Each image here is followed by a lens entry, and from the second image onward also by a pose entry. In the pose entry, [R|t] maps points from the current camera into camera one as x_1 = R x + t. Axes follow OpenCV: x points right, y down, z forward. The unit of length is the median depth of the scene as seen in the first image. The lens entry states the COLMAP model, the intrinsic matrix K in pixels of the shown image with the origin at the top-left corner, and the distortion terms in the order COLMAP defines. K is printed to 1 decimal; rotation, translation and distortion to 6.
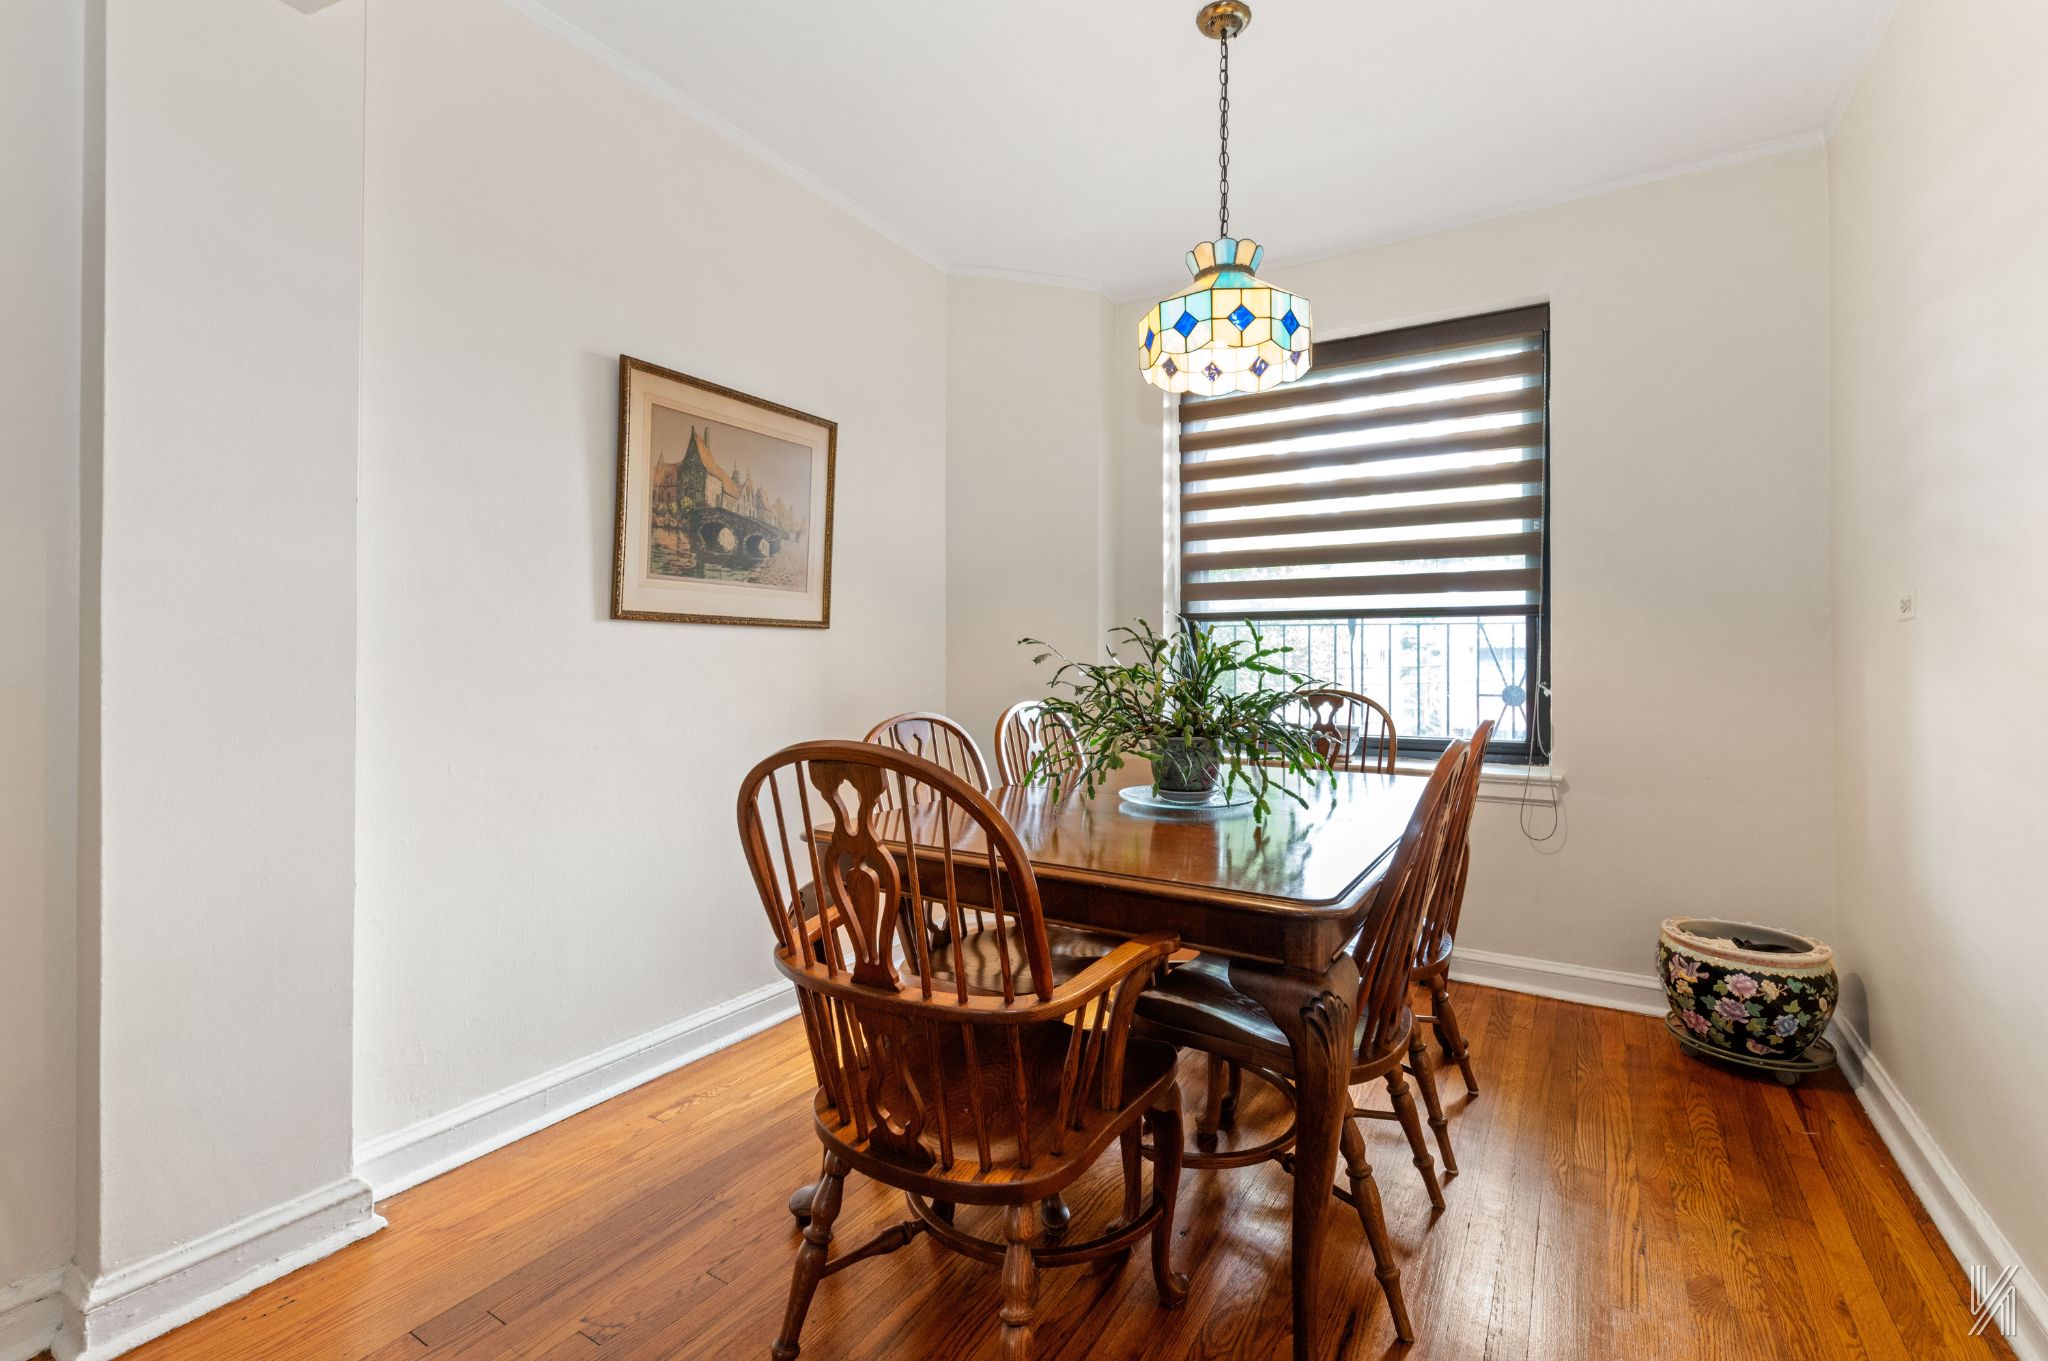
lens RADIAL K [[899.4, 0, 1046.8], [0, 899.4, 669.7], [0, 0, 1]] dist [0.006299, -0.002103]
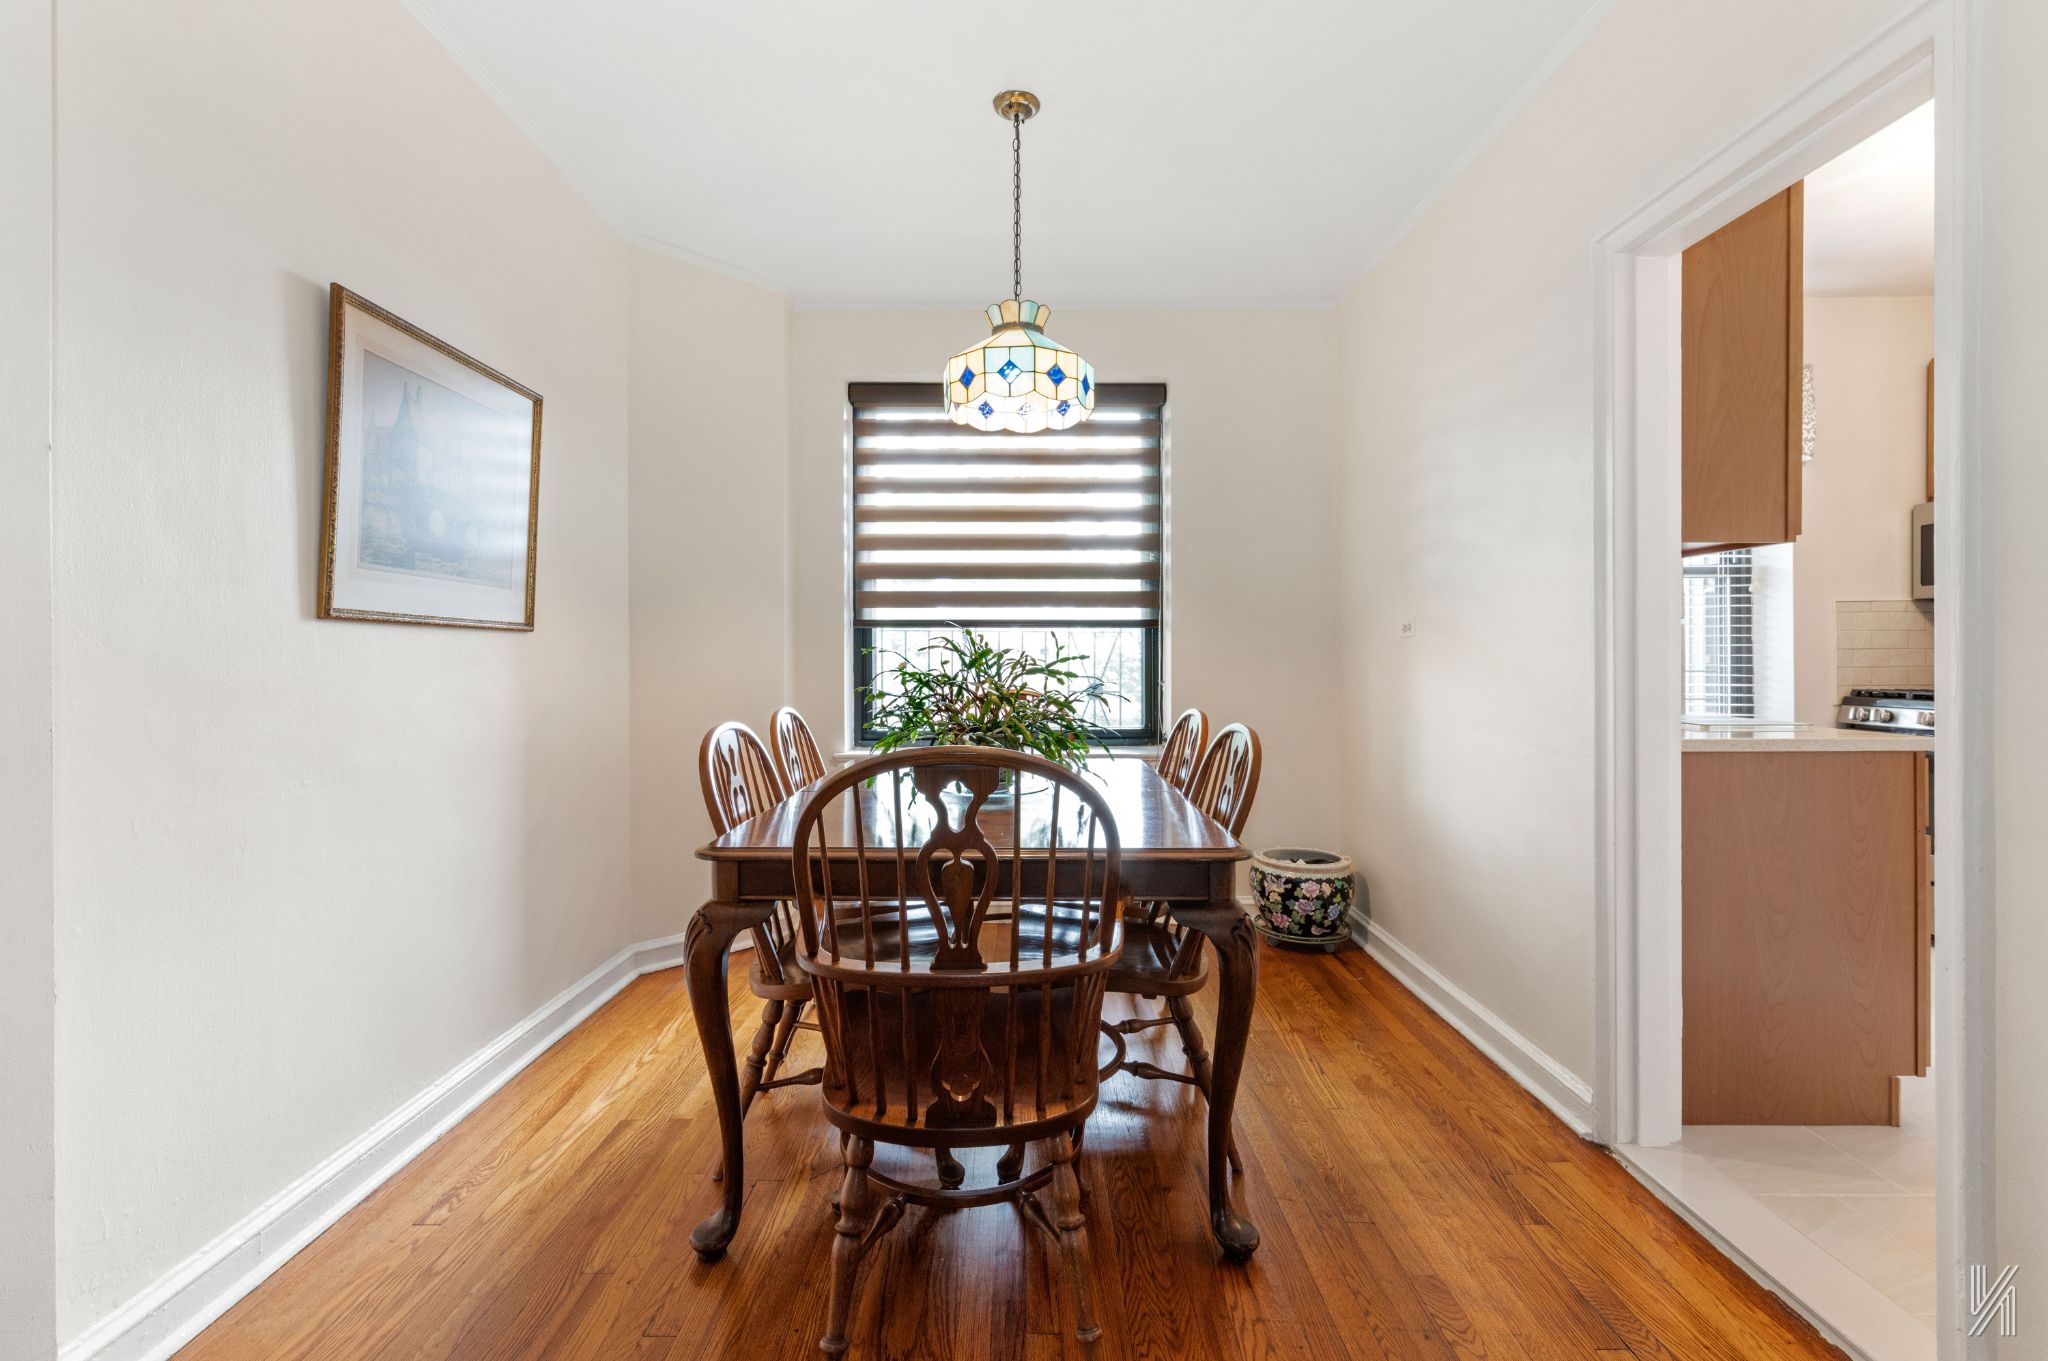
lens RADIAL K [[899.4, 0, 1021.0], [0, 899.4, 683.0], [0, 0, 1]] dist [0.006299, -0.002103]
pose [[0.856685, -0.017197, 0.515553, -0.363242], [0.010365, 0.999816, 0.016128, -0.006842], [-0.515736, -0.008473, 0.856706, 0.011253]]
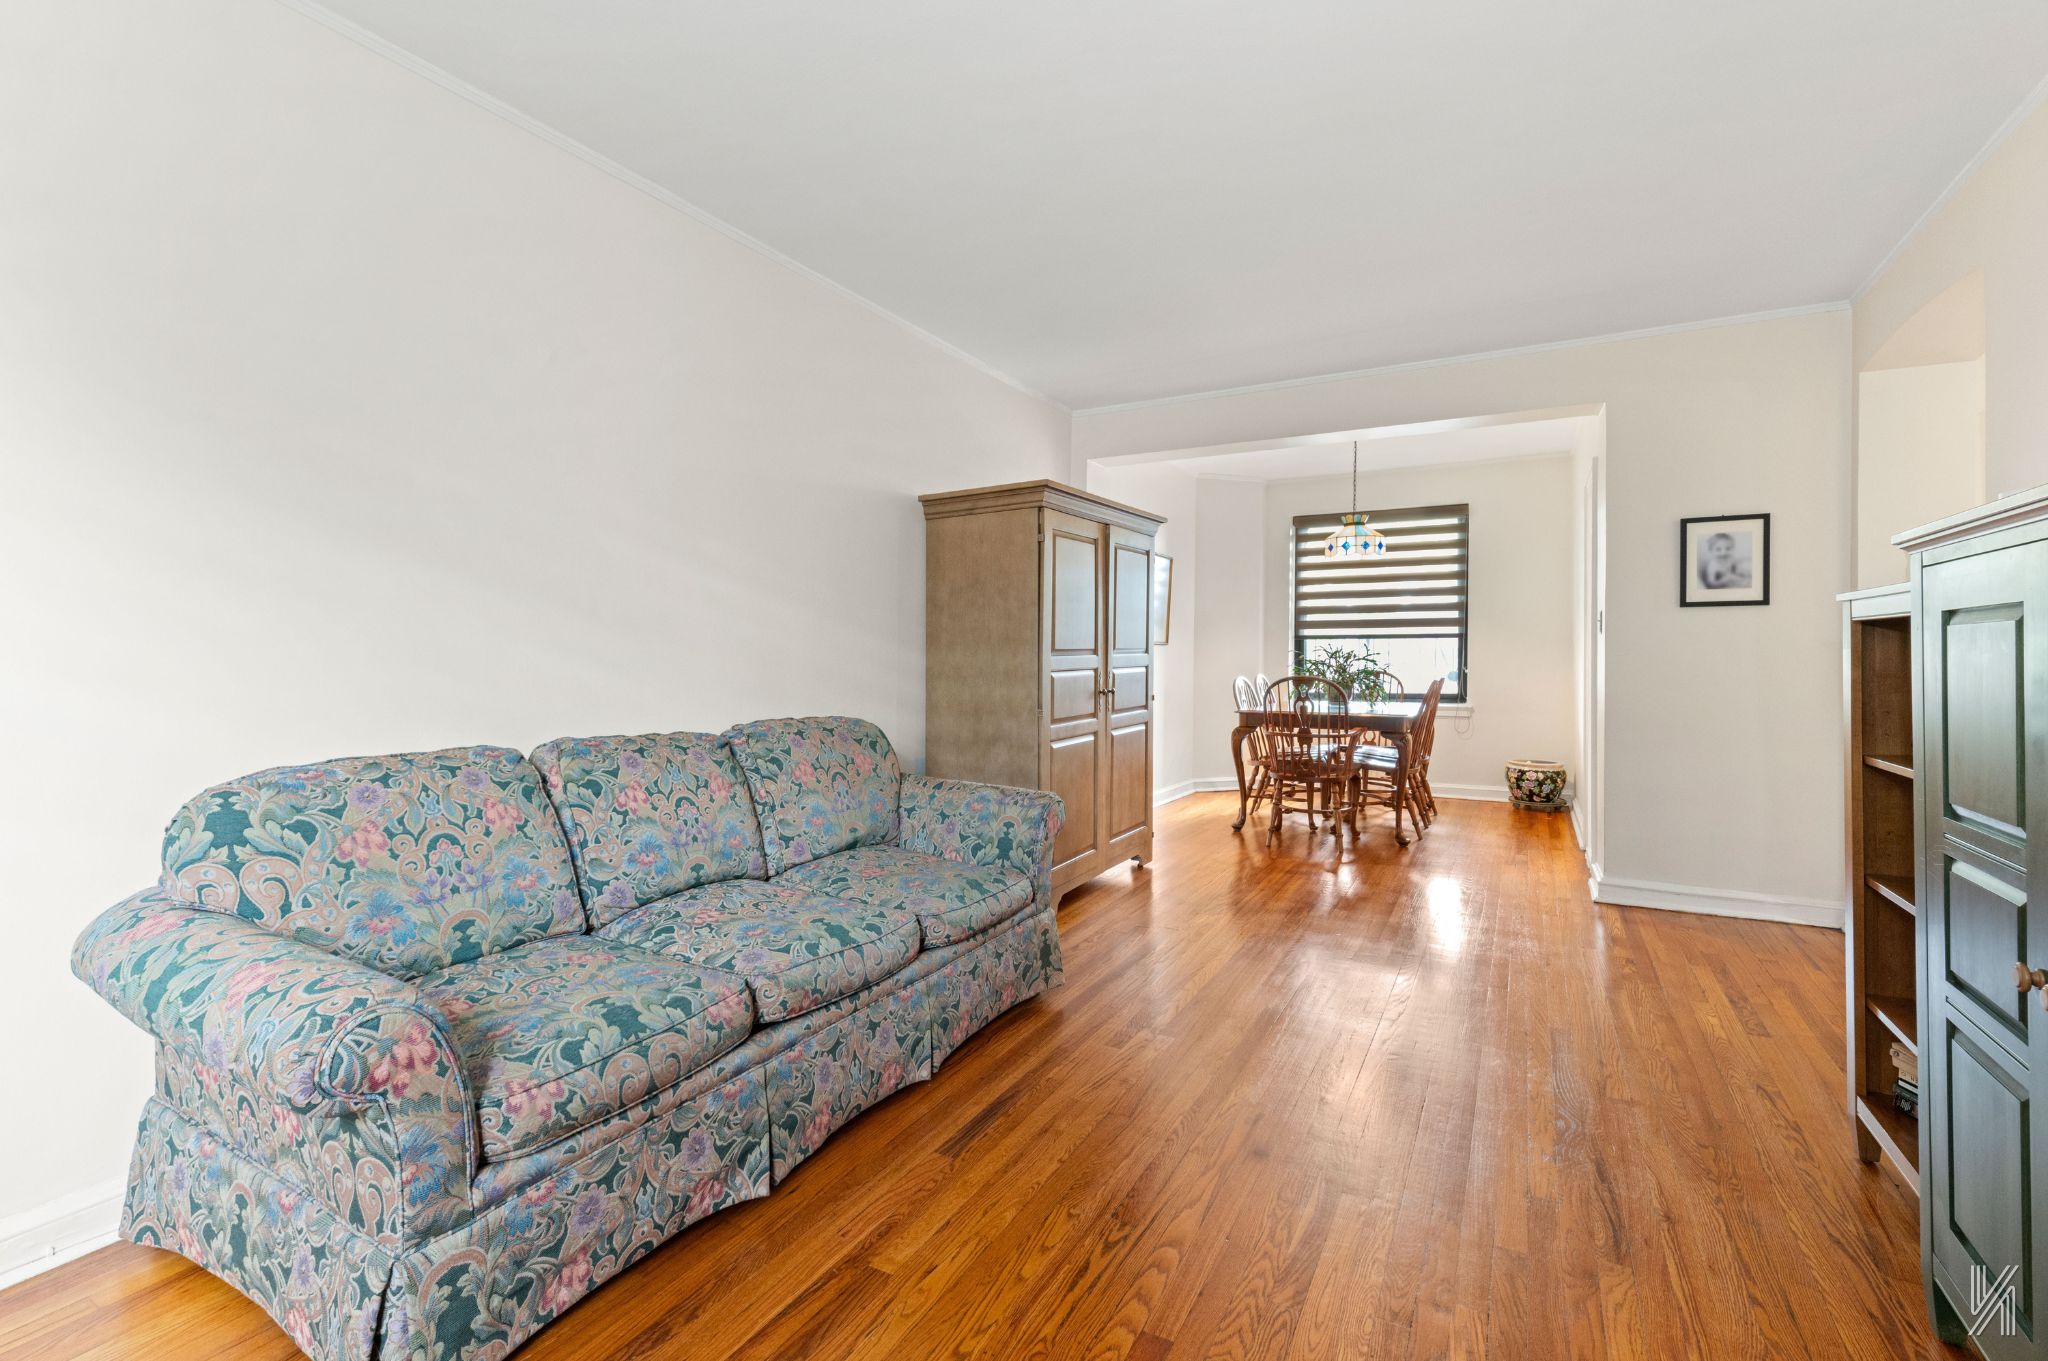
lens RADIAL K [[899.4, 0, 1058.8], [0, 899.4, 702.8], [0, 0, 1]] dist [0.006299, -0.002103]
pose [[0.997746, -0.006836, 0.066752, -0.853788], [0.004483, 0.999366, 0.035327, 0.025634], [-0.066951, -0.034948, 0.997144, -1.643025]]
